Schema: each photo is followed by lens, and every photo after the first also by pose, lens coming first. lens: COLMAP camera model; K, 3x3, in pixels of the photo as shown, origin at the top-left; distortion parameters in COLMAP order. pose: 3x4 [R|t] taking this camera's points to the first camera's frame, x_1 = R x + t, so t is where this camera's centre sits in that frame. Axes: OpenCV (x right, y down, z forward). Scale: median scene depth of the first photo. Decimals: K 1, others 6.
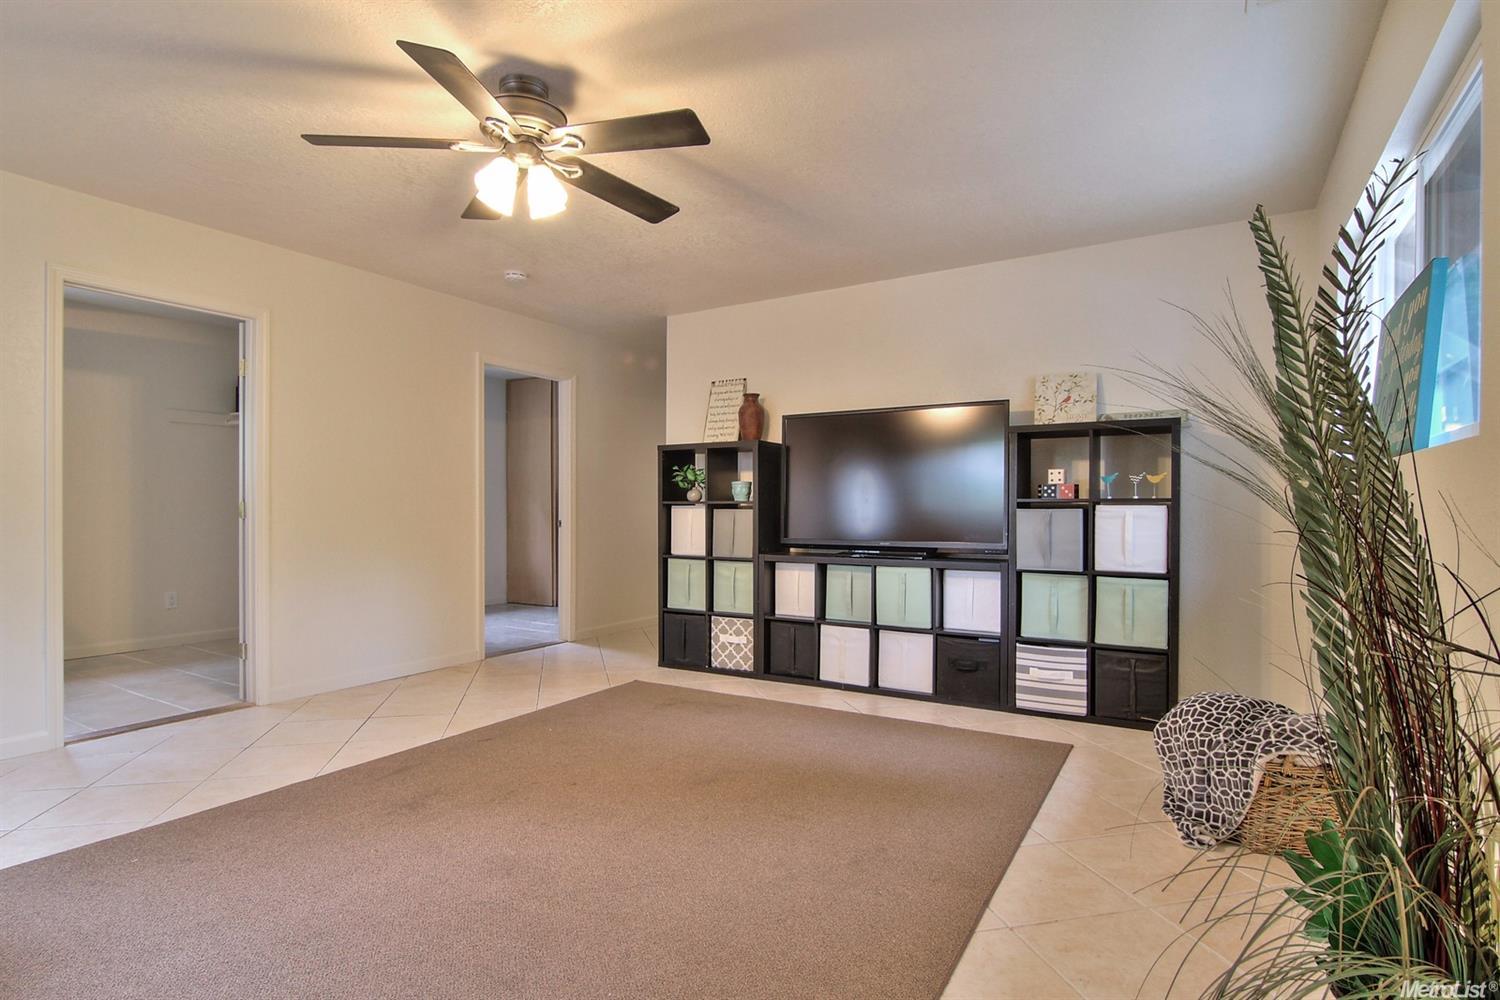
lens RADIAL K [[760.8, 0, 747.0], [0, 760.8, 508.2], [0, 0, 1]] dist [-0.002467, -0.013610]
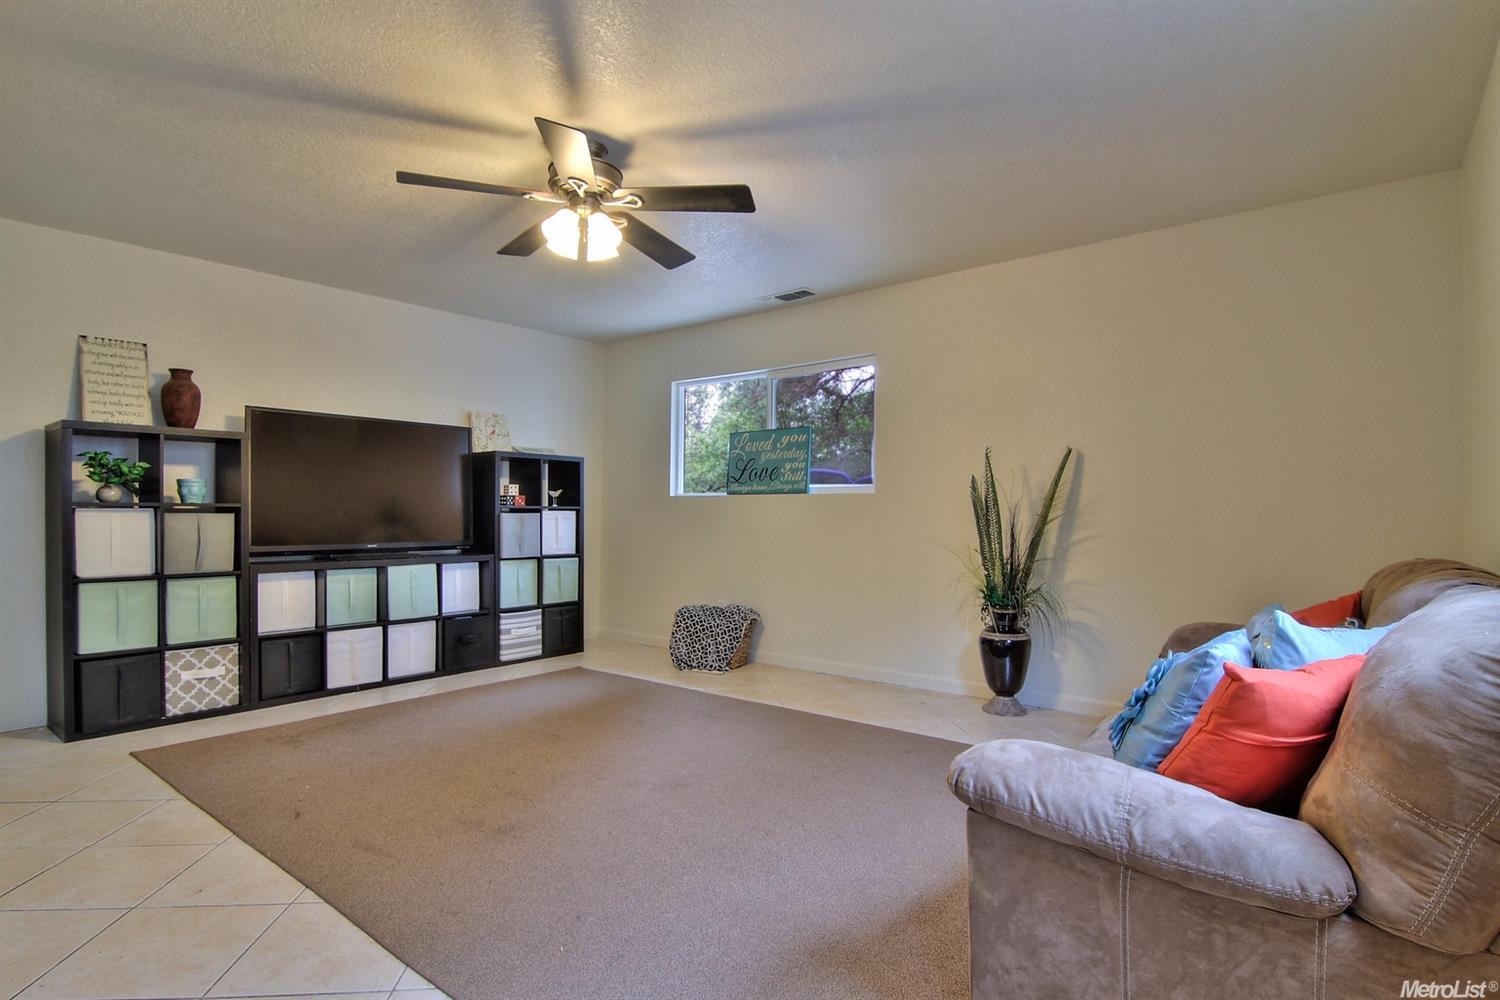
lens RADIAL K [[760.8, 0, 747.0], [0, 760.8, 508.2], [0, 0, 1]] dist [-0.002467, -0.013610]
pose [[0.139986, 0.003225, 0.990148, -0.807717], [-0.005338, 0.999983, -0.002503, -0.006179], [-0.990139, -0.004935, 0.140001, 0.341190]]
